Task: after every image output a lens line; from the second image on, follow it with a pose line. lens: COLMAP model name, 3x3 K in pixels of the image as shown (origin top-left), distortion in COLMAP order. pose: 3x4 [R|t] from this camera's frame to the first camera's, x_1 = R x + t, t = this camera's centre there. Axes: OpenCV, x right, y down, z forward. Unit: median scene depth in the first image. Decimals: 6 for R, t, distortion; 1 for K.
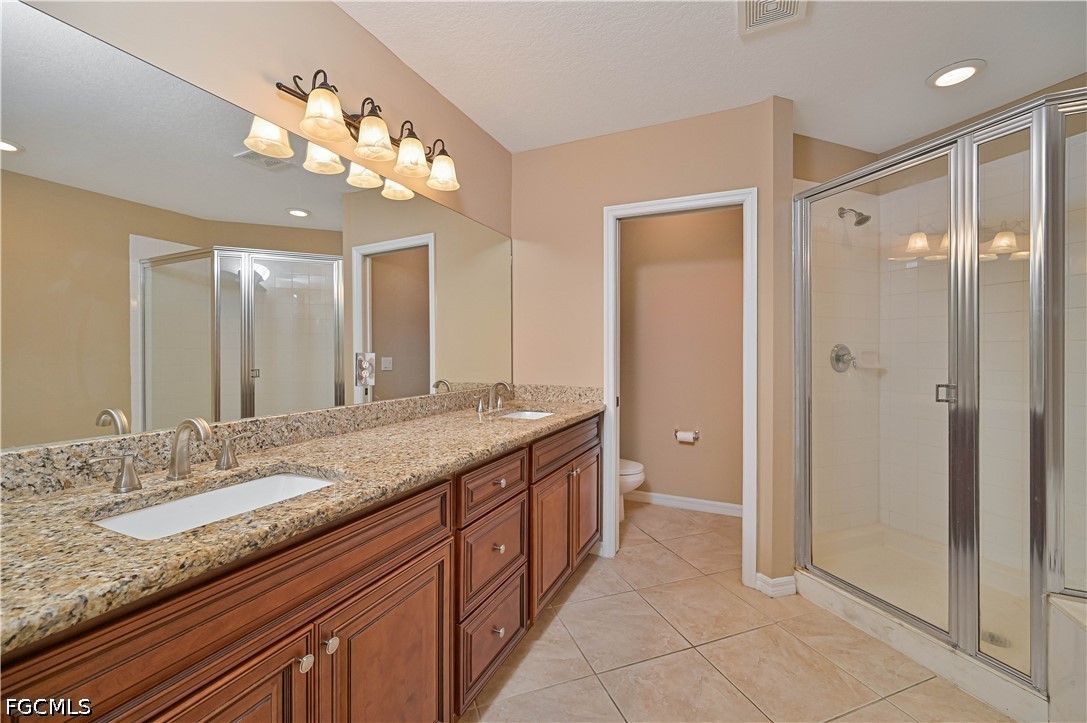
lens RADIAL K [[434.0, 0, 544.3], [0, 434.0, 356.3], [0, 0, 1]] dist [0.000459, -0.000068]
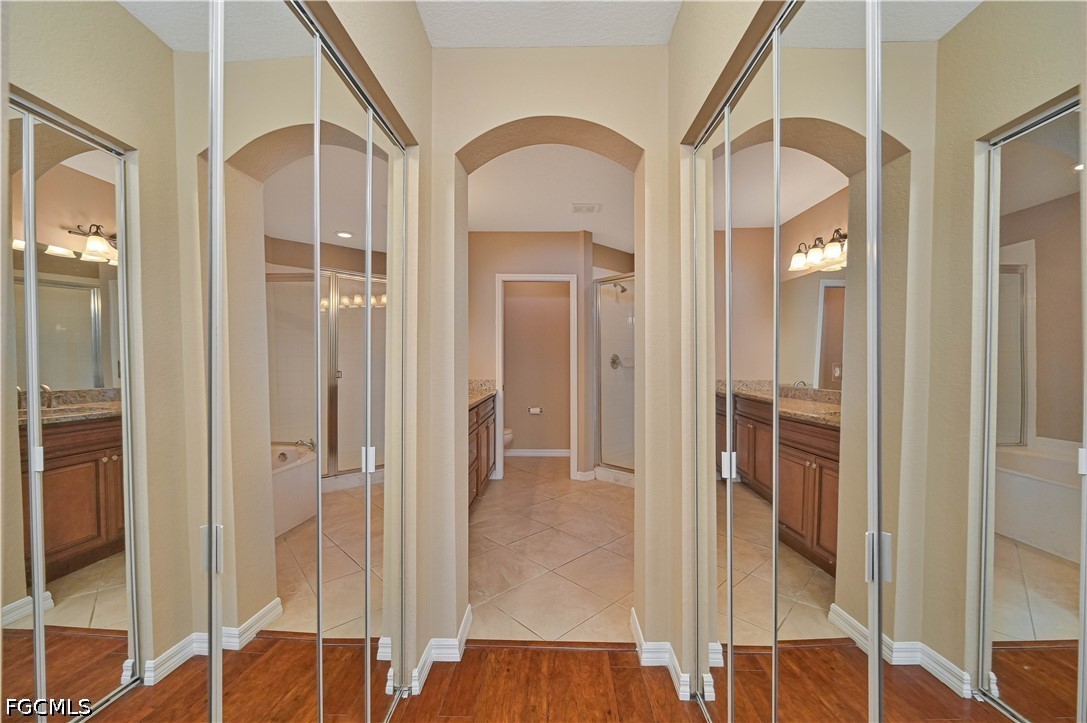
lens RADIAL K [[434.0, 0, 544.3], [0, 434.0, 356.3], [0, 0, 1]] dist [0.000459, -0.000068]
pose [[0.919096, -0.001439, 0.394030, -0.364604], [0.005608, 0.999940, -0.009429, -0.002806], [-0.393993, 0.010876, 0.919049, -0.650079]]
